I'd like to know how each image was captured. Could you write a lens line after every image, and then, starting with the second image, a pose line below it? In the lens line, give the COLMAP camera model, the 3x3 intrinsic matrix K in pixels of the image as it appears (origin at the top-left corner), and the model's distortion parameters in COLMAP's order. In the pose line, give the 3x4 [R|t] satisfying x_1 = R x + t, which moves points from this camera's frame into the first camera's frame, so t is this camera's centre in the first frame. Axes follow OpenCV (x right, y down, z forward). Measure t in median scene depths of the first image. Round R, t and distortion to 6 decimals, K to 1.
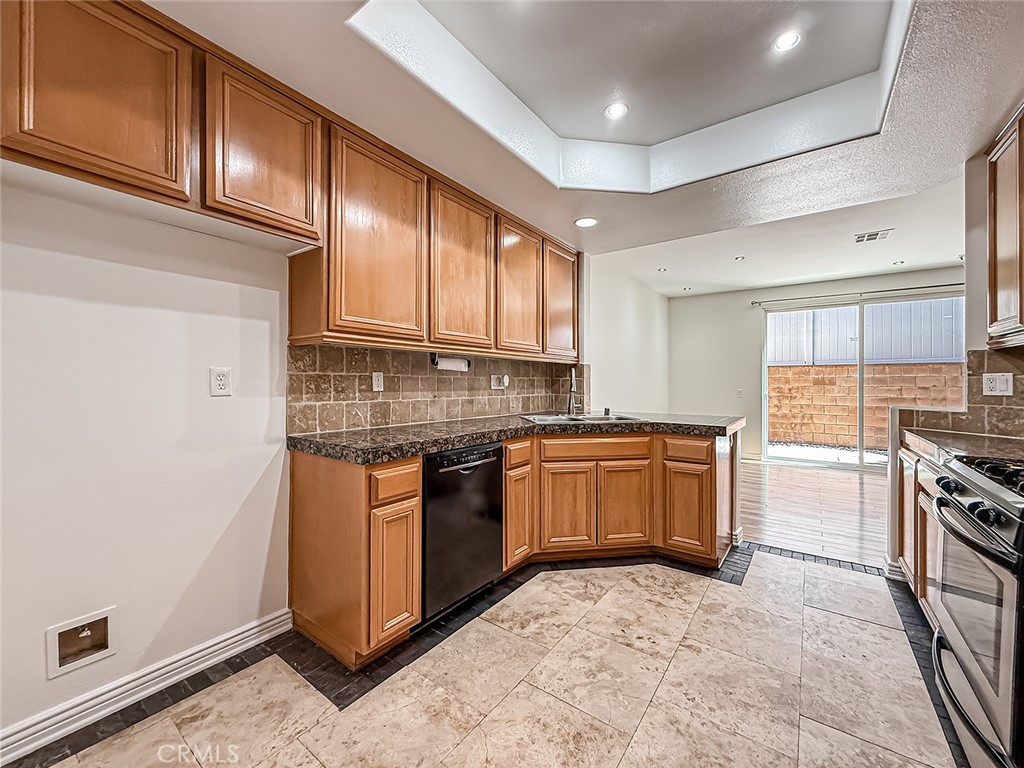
lens RADIAL K [[409.3, 0, 512.0], [0, 409.3, 384.0], [0, 0, 1]] dist [-0.000723, -0.000005]
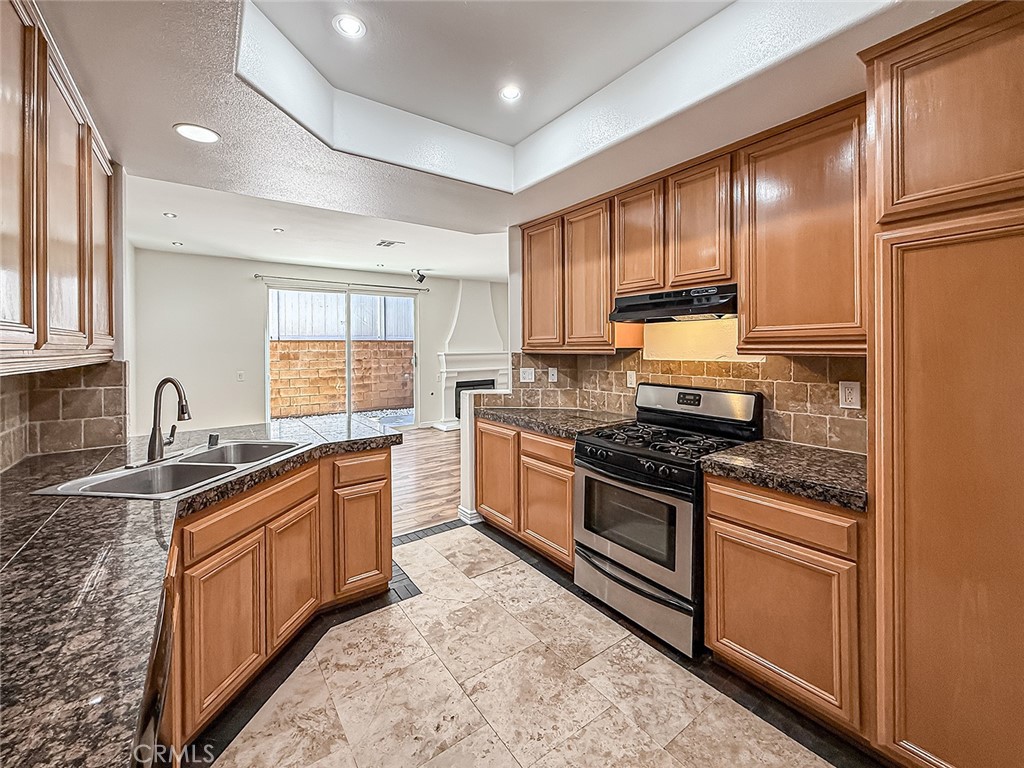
lens RADIAL K [[424.6, 0, 508.0], [0, 424.6, 344.8], [0, 0, 1]] dist [-0.000534, 0.000016]
pose [[0.312796, -0.003566, 0.949814, -0.358389], [0.013466, 0.999909, -0.000680, -0.104757], [-0.949725, 0.013003, 0.312815, 0.499863]]
